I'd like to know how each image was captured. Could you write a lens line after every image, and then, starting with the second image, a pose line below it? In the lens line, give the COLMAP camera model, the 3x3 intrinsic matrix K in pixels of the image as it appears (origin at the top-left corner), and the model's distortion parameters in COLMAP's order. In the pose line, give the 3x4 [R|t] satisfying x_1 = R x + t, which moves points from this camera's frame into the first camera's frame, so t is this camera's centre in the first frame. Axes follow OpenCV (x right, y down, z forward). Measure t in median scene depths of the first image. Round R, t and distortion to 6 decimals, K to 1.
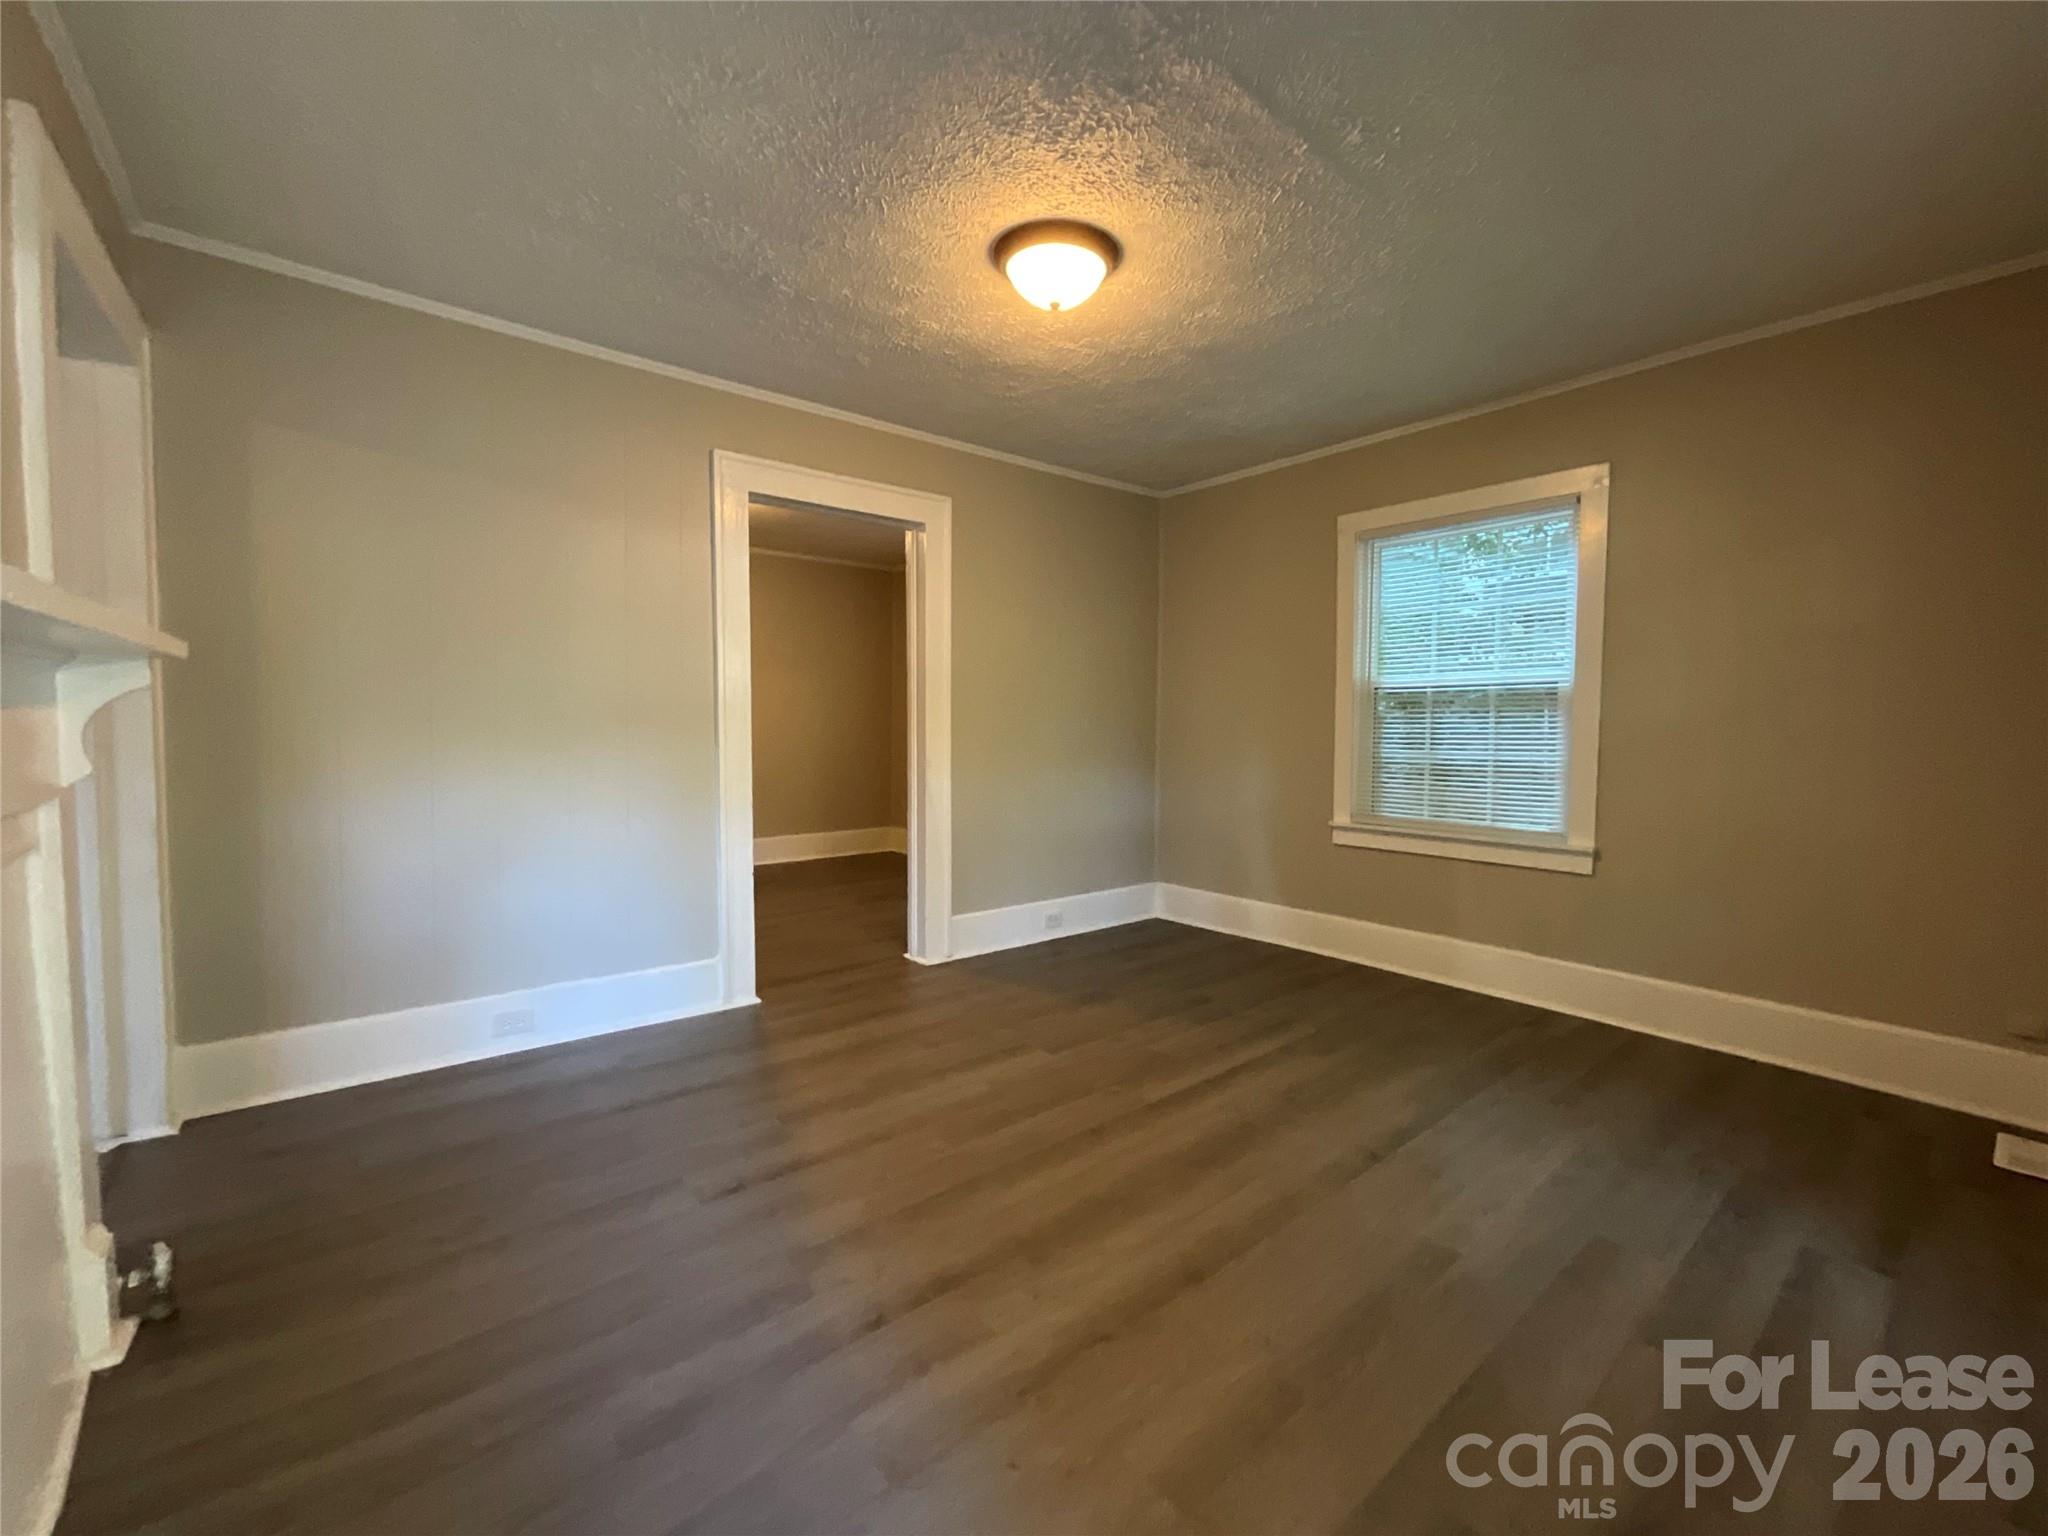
lens RADIAL K [[830.5, 0, 1028.9], [0, 830.5, 767.5], [0, 0, 1]] dist [-0.000419, 0.000565]
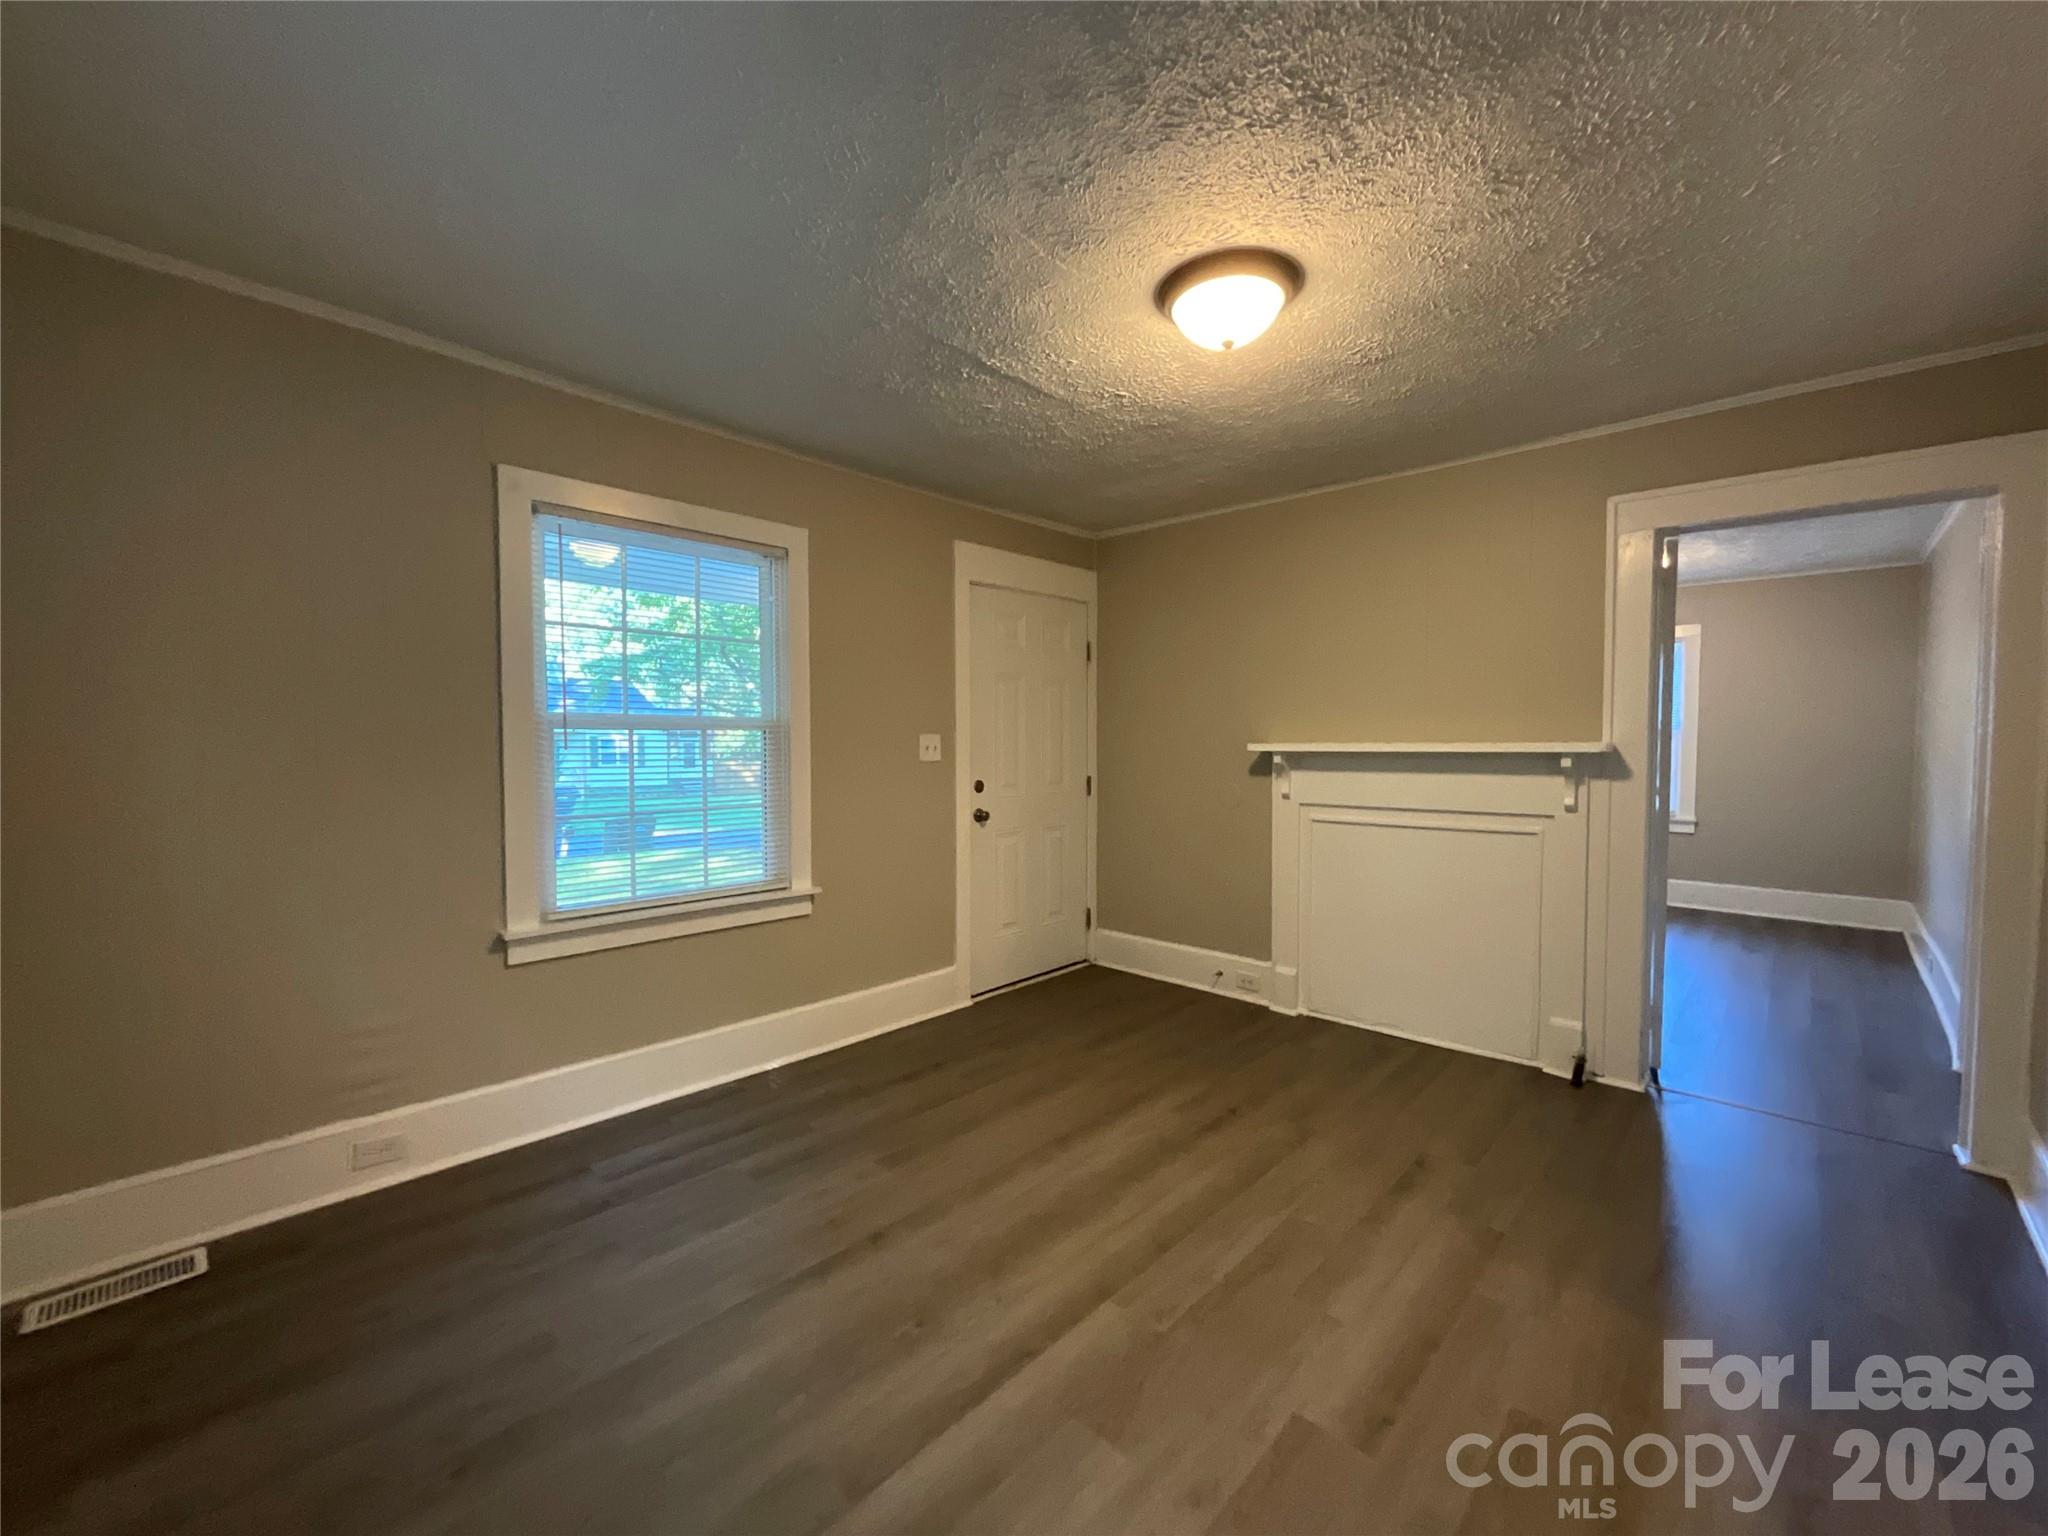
lens RADIAL K [[830.5, 0, 1028.9], [0, 830.5, 767.5], [0, 0, 1]] dist [-0.000419, 0.000565]
pose [[-0.990563, -0.002745, -0.137028, 0.364551], [-0.015544, 0.995599, 0.092420, -0.176517], [0.136171, 0.093678, -0.986246, 1.899699]]
